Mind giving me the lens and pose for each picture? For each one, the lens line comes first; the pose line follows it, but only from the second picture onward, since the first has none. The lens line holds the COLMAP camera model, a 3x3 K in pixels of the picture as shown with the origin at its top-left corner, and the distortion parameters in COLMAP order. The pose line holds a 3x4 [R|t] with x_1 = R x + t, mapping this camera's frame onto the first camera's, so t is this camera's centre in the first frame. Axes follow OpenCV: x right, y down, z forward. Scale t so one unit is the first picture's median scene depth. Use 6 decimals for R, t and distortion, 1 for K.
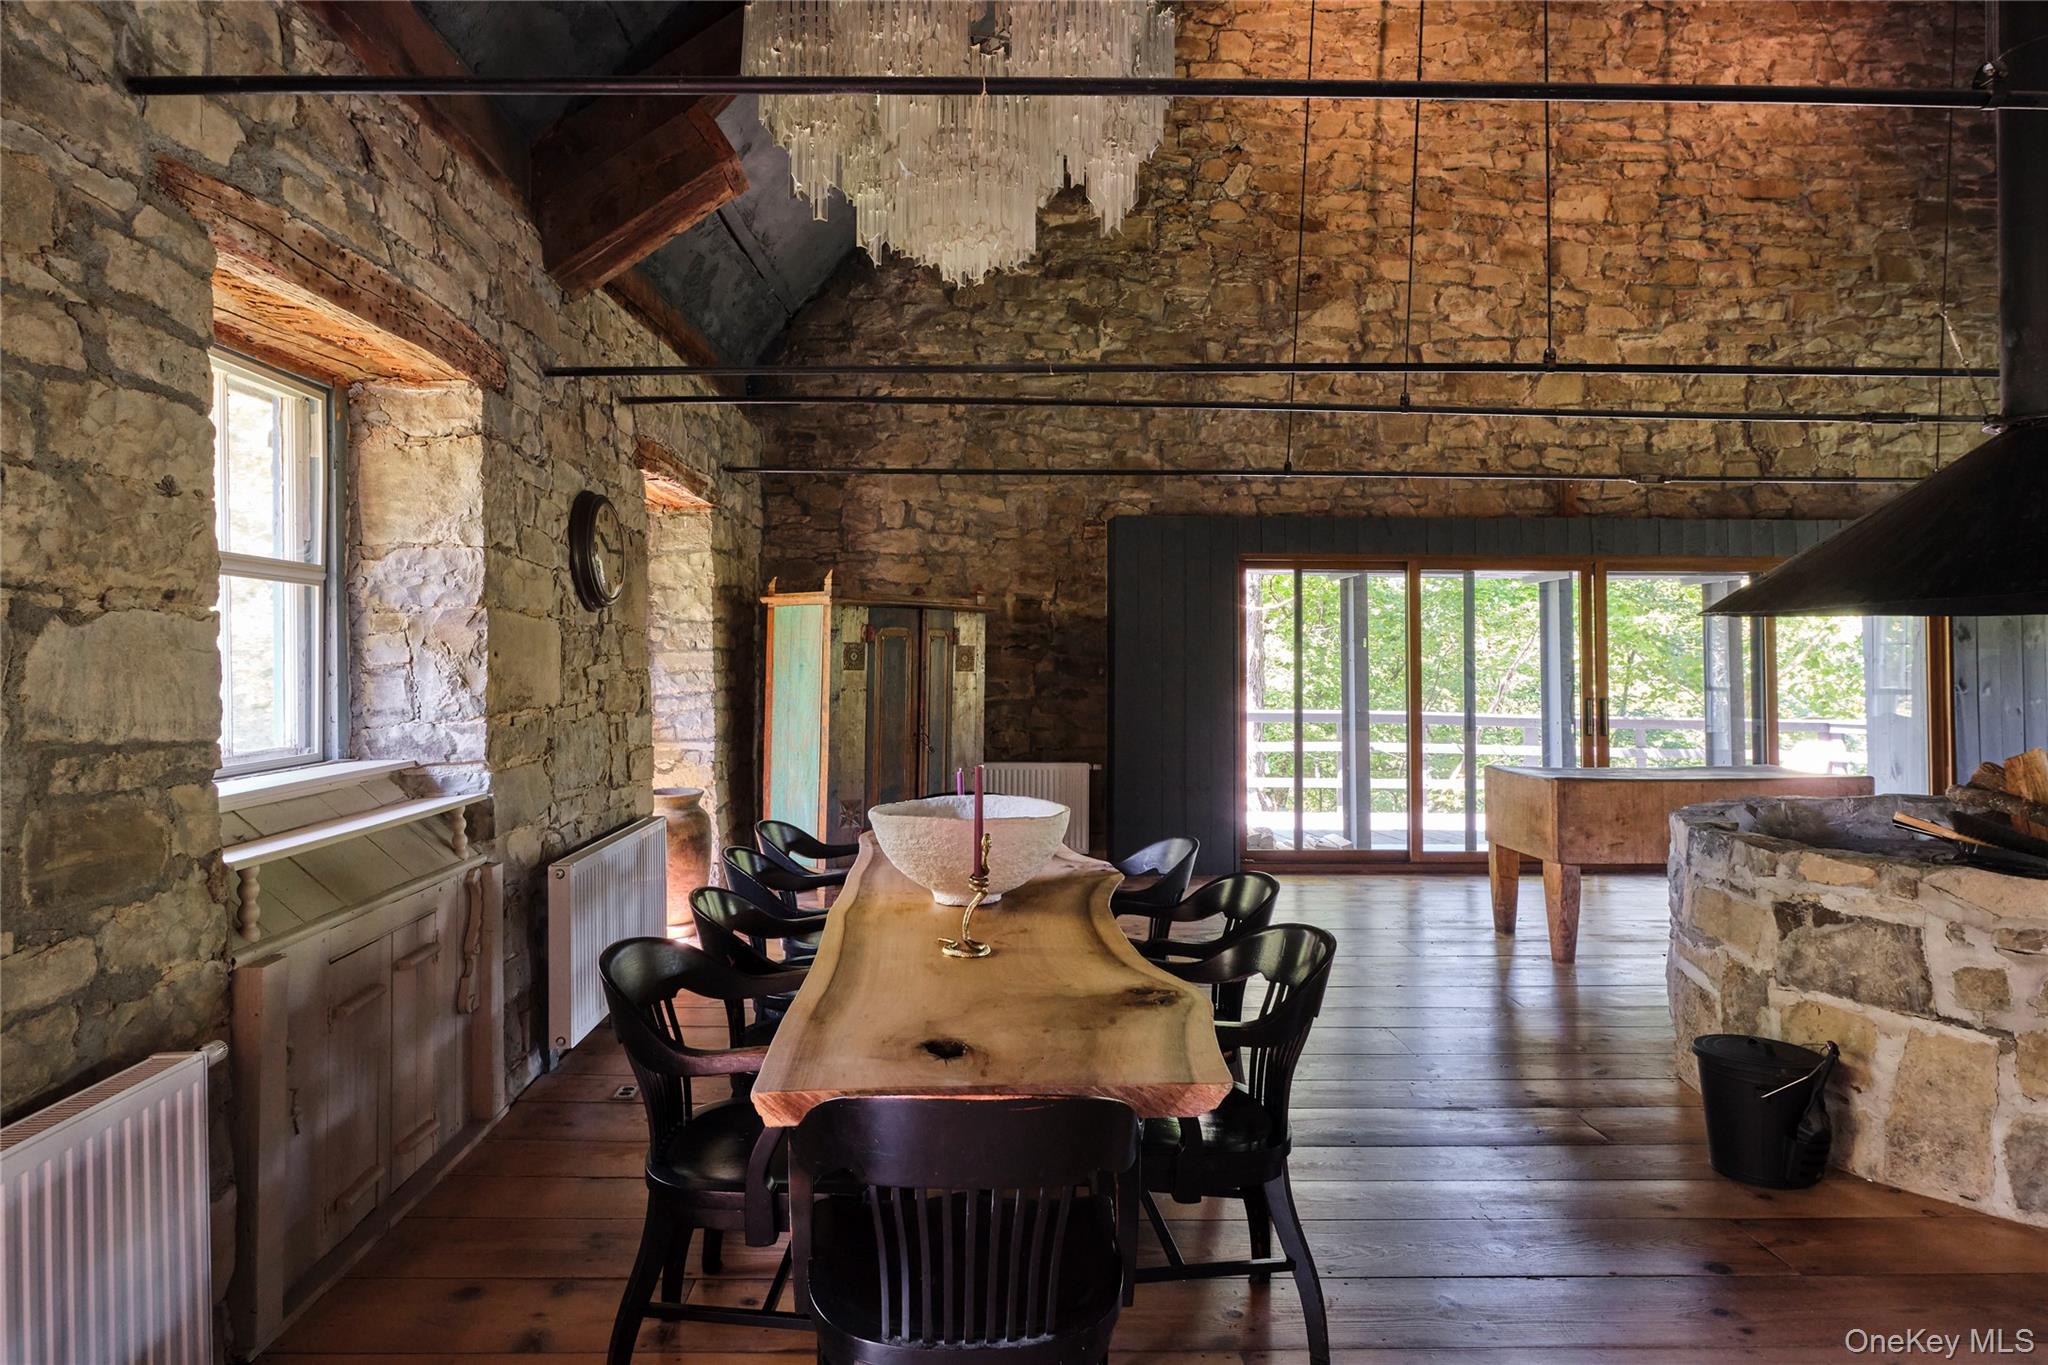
lens RADIAL K [[1103.9, 0, 1031.5], [0, 1103.9, 617.4], [0, 0, 1]] dist [-0.000618, -0.001533]
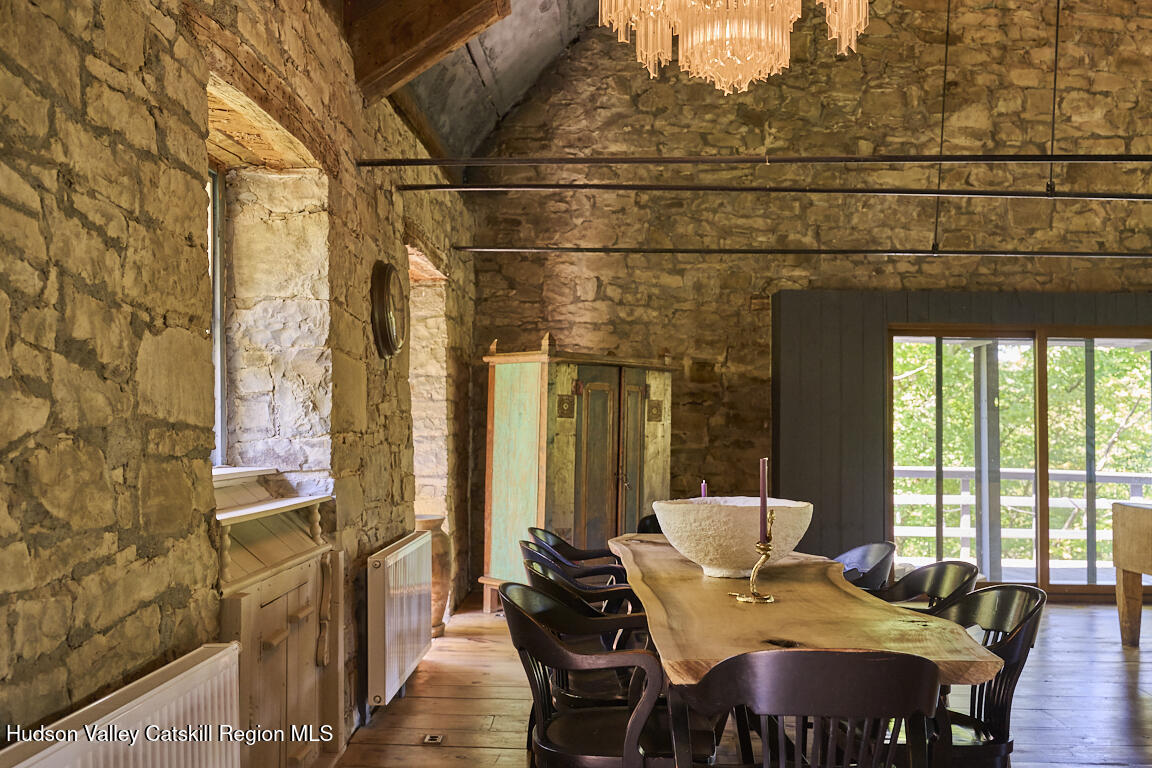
lens RADIAL K [[1031.7, 0, 600.6], [0, 1031.7, 388.1], [0, 0, 1]] dist [-0.001108, 0.001428]
pose [[0.999438, 0.005758, -0.033032, -0.074153], [-0.006187, 0.999898, -0.012877, 0.025241], [0.032954, 0.013074, 0.999371, -0.083667]]
